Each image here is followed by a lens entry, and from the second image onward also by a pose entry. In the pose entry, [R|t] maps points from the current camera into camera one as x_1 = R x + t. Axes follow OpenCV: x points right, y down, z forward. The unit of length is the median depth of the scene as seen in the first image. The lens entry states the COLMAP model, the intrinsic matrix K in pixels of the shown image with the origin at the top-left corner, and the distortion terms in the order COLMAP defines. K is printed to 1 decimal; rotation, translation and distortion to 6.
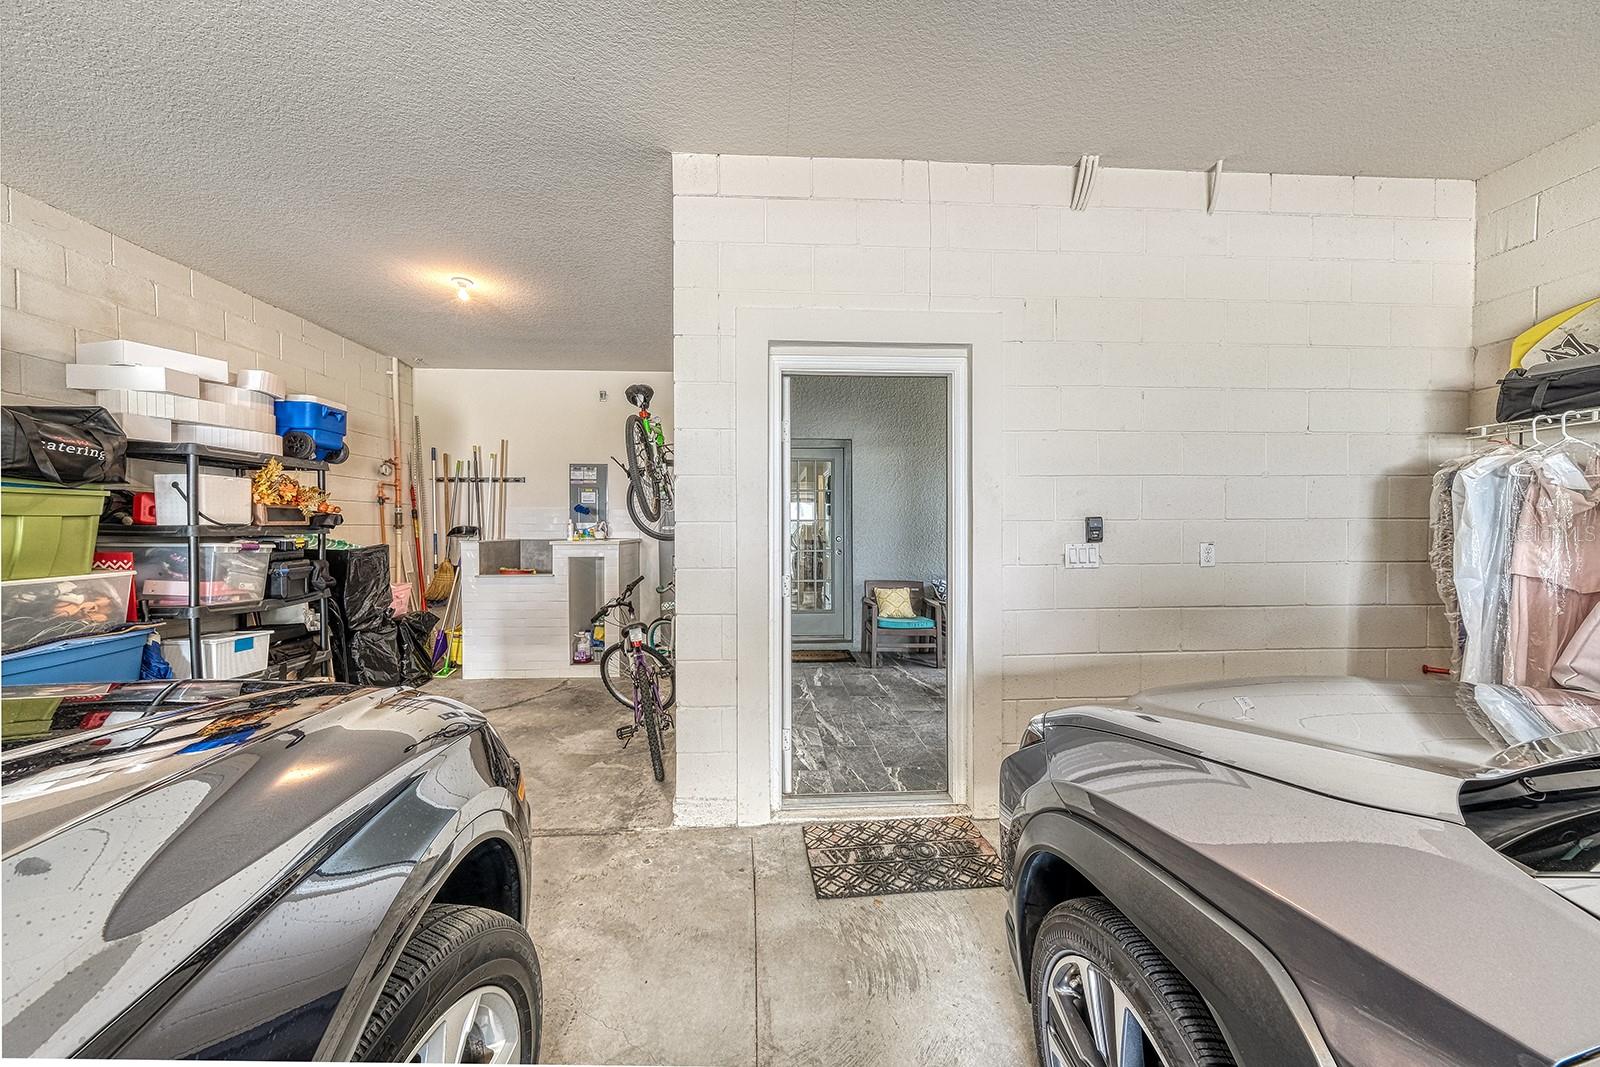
lens RADIAL K [[544.8, 0, 796.2], [0, 544.8, 528.6], [0, 0, 1]] dist [0.011874, 0.000121]
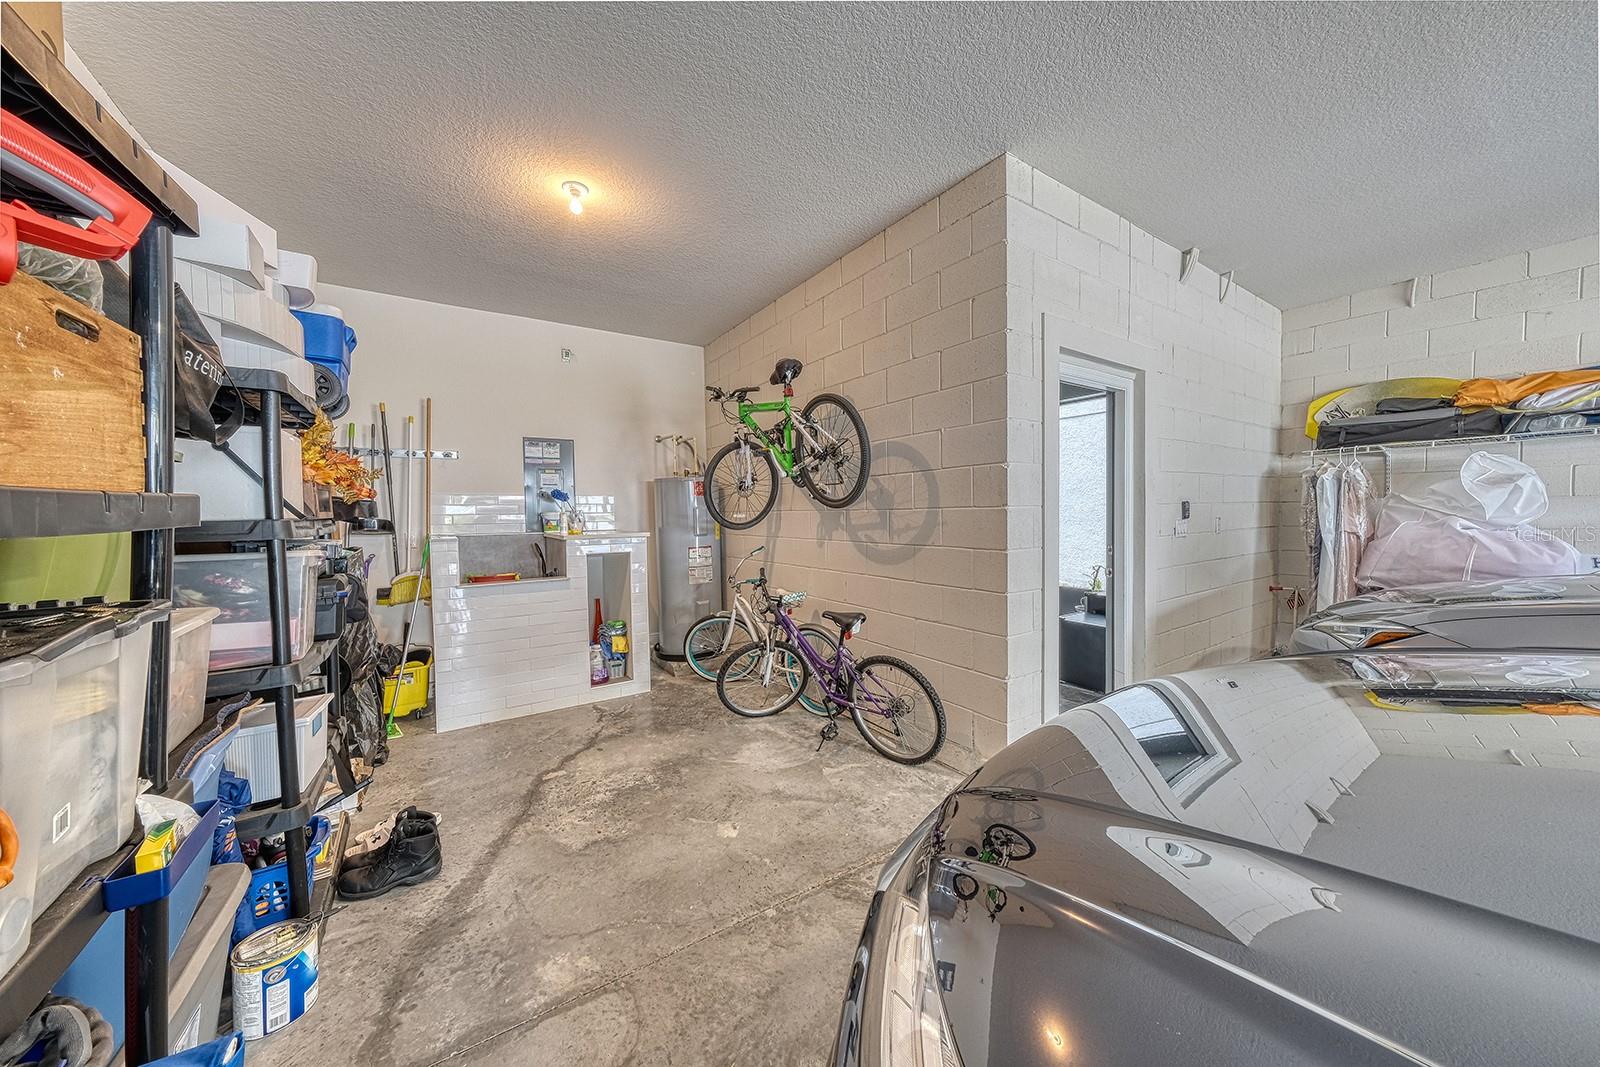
lens RADIAL K [[544.8, 0, 797.9], [0, 544.8, 519.8], [0, 0, 1]] dist [0.011874, 0.000121]
pose [[0.860208, -0.019337, 0.509576, -0.748858], [0.016238, 0.999813, 0.010529, -0.002844], [-0.509684, -0.000783, 0.860361, 0.198969]]
